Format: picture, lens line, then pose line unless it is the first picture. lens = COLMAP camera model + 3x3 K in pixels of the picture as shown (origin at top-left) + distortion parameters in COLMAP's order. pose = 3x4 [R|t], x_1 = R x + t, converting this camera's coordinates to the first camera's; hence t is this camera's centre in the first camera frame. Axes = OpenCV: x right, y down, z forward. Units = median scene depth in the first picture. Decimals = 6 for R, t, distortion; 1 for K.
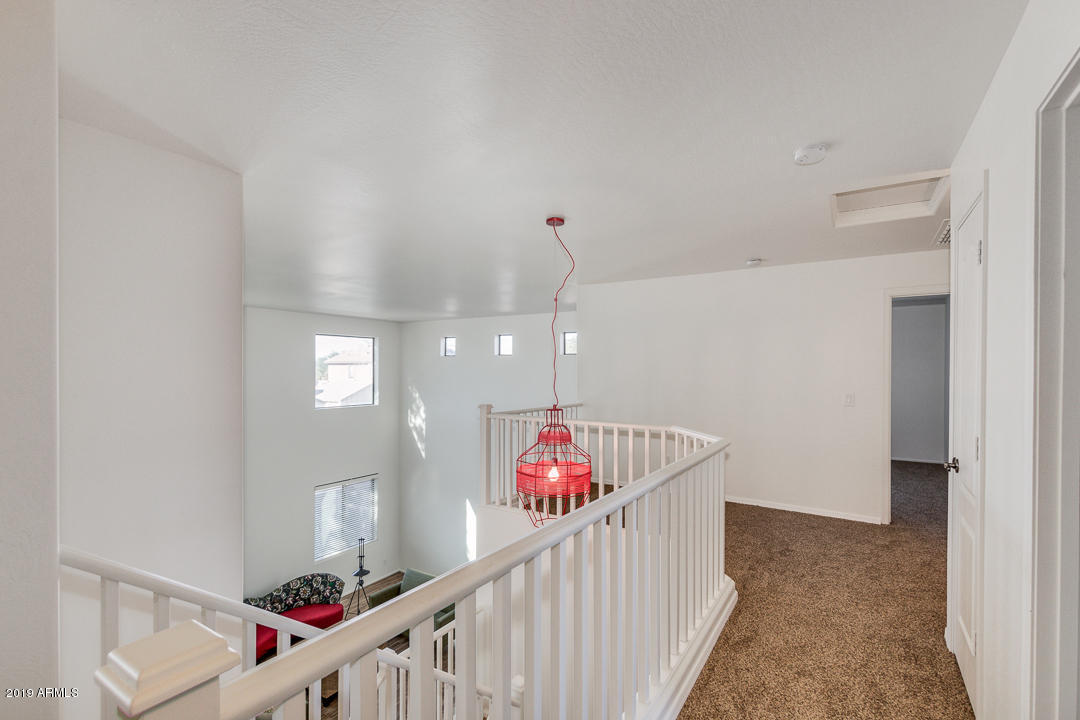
lens RADIAL K [[520.6, 0, 533.5], [0, 520.6, 362.5], [0, 0, 1]] dist [0.008129, 0.000429]
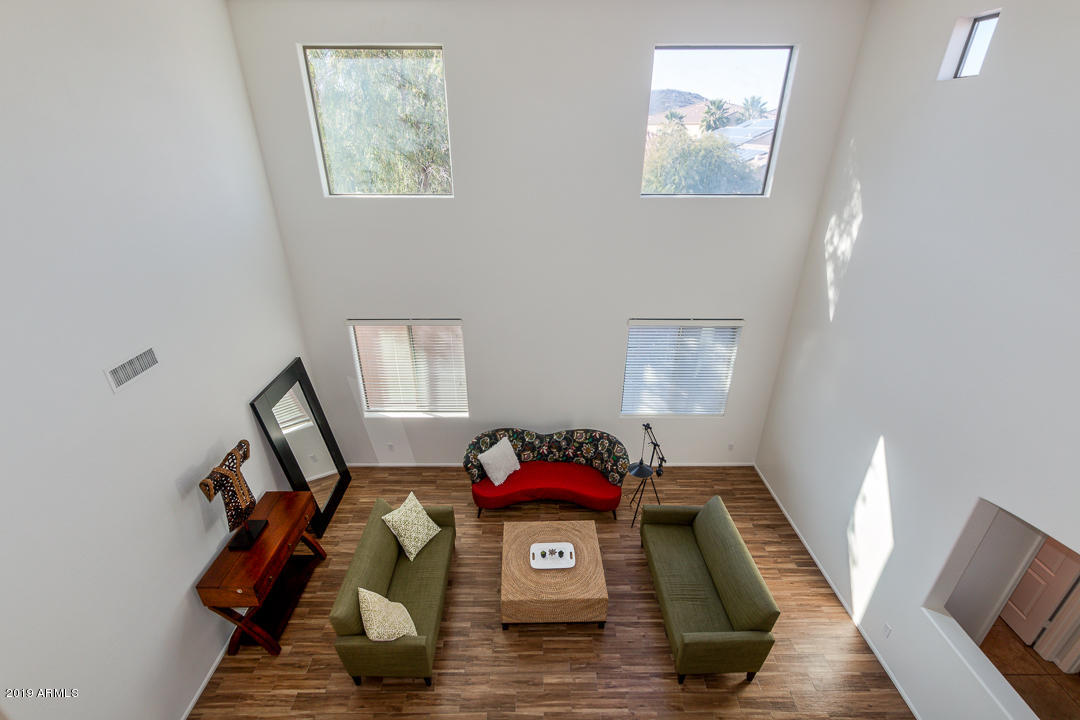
lens RADIAL K [[482.8, 0, 537.4], [0, 482.8, 380.7], [0, 0, 1]] dist [0.001438, 0.000066]
pose [[0.559525, 0.389781, -0.731439, -0.001993], [-0.004968, 0.884074, 0.467320, 0.019001], [0.828799, -0.257843, 0.496598, 0.603962]]
